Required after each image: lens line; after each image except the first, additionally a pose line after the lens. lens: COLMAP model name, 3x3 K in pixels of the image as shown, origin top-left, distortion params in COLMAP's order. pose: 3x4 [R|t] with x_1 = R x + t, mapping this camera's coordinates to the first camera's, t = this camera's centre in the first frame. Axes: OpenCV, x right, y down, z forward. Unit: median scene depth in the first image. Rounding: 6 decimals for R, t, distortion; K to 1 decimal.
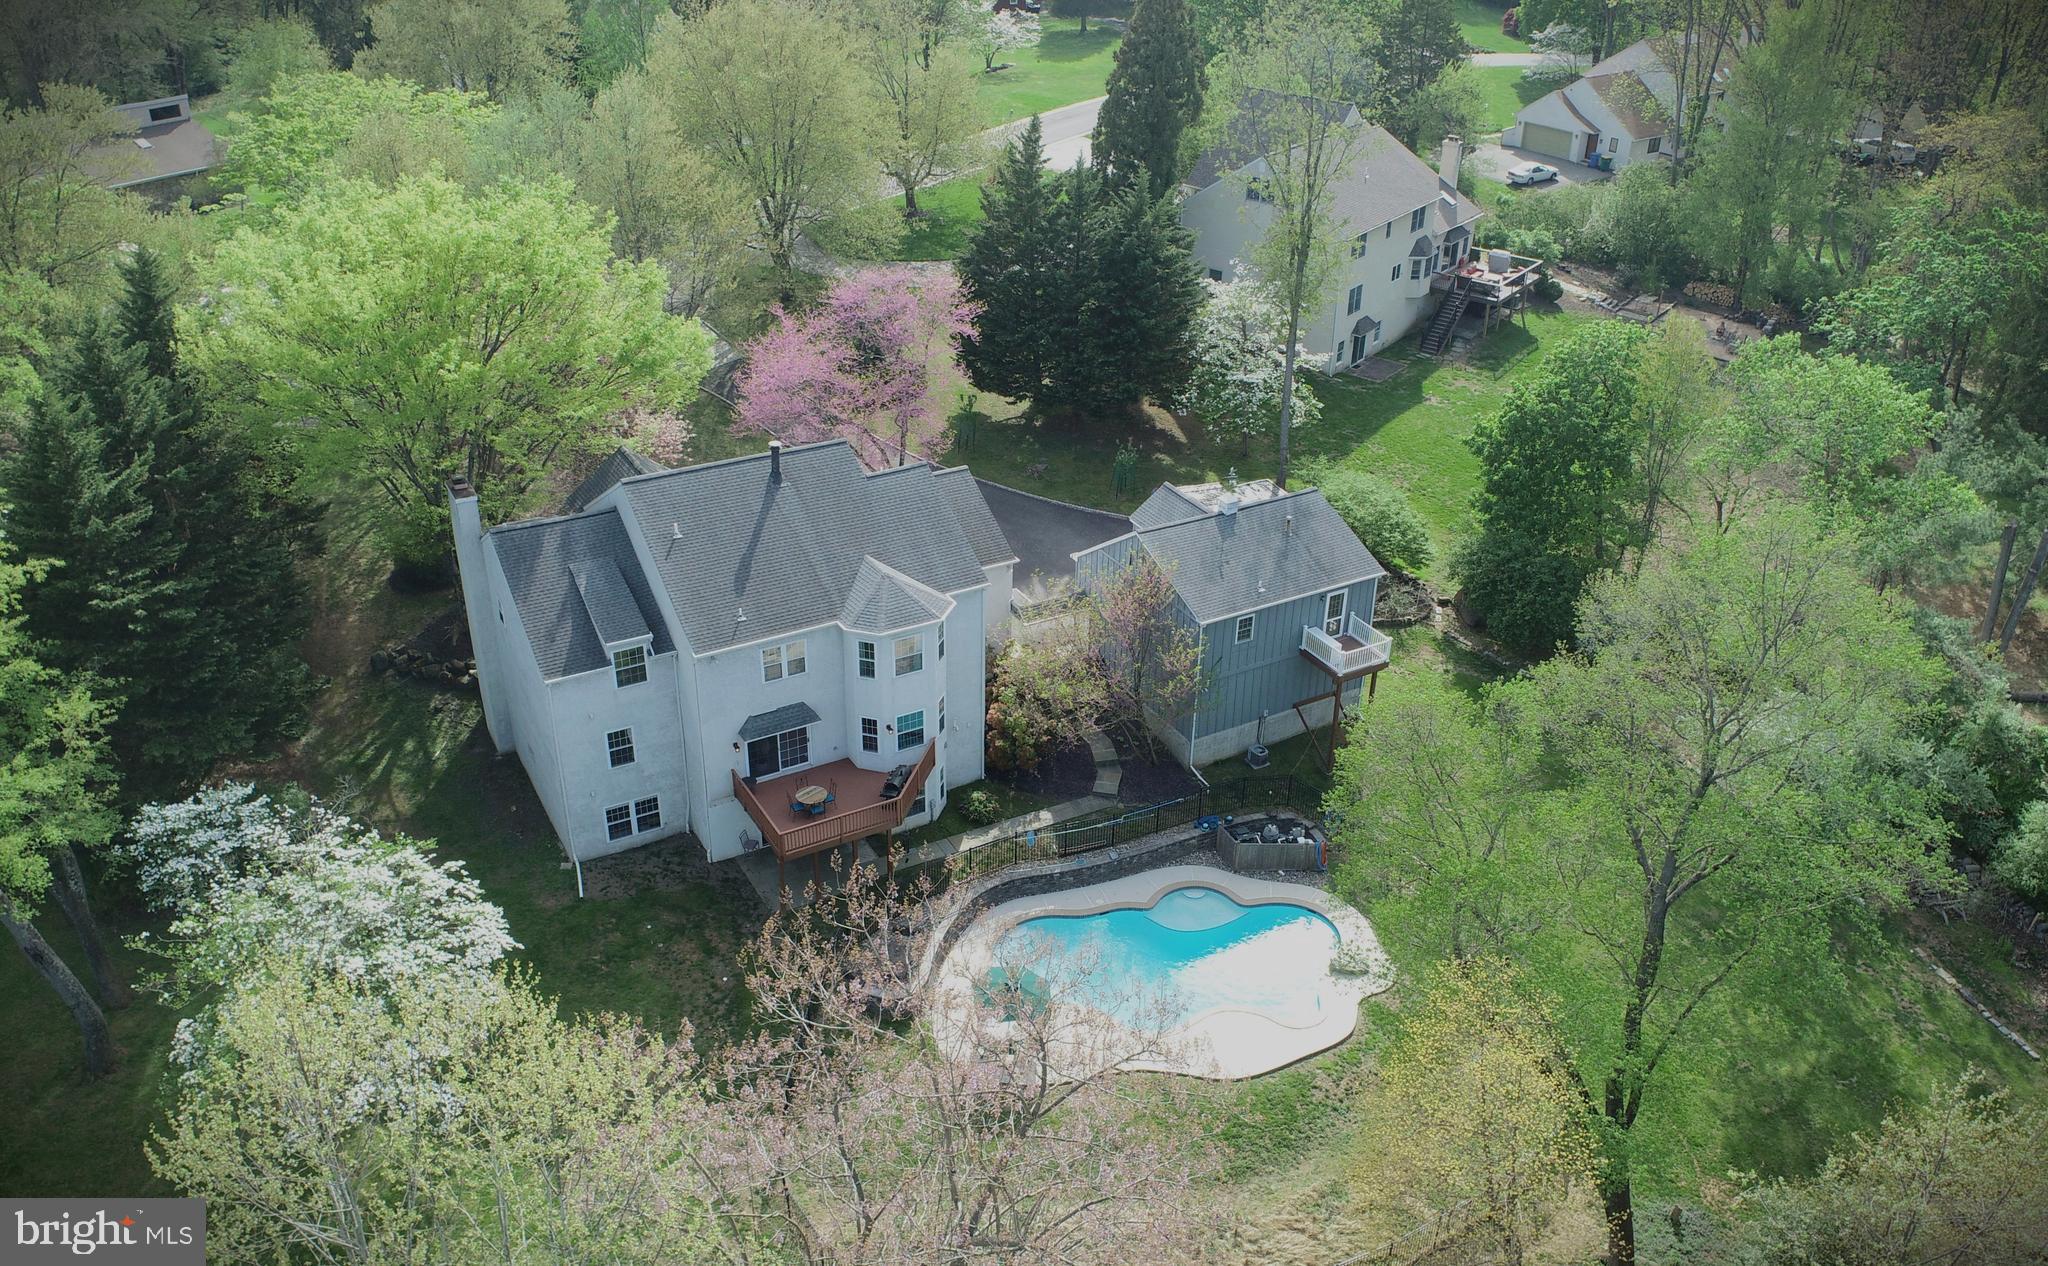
lens RADIAL K [[1655.9, 0, 1021.0], [0, 1655.9, 643.7], [0, 0, 1]] dist [0.000271, 0.004664]
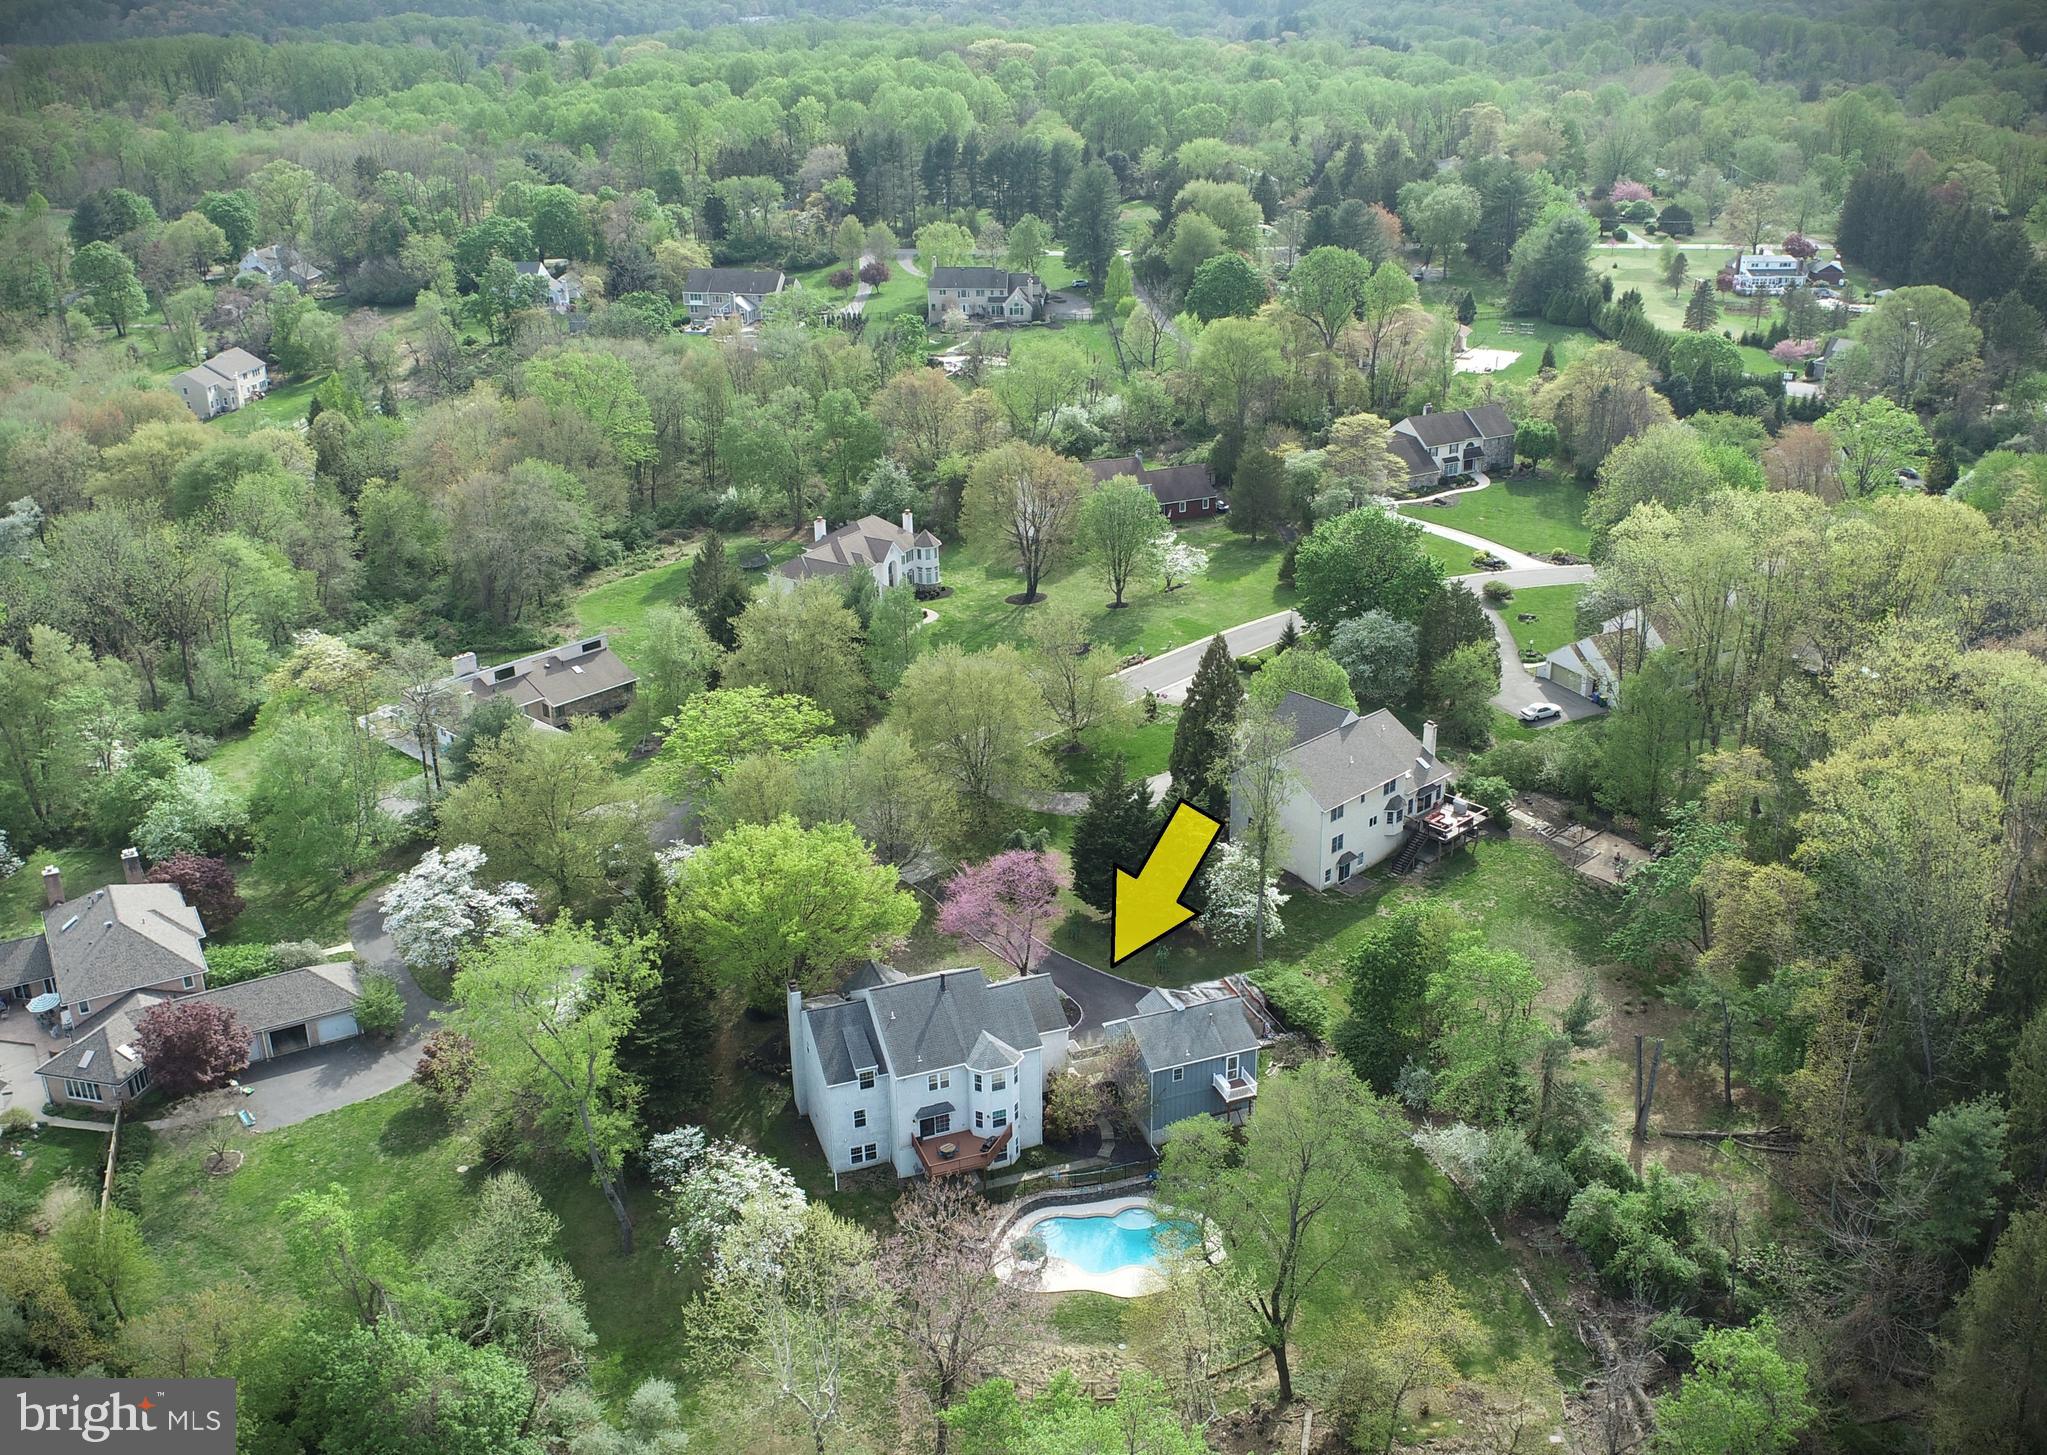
lens RADIAL K [[1950.7, 0, 1032.5], [0, 1950.7, 724.9], [0, 0, 1]] dist [0.008622, 0.000000]
pose [[0.986158, 0.030768, -0.162930, 0.349152], [-0.049355, 0.992561, -0.111294, -0.162727], [0.158294, 0.117794, 0.980340, -1.398417]]
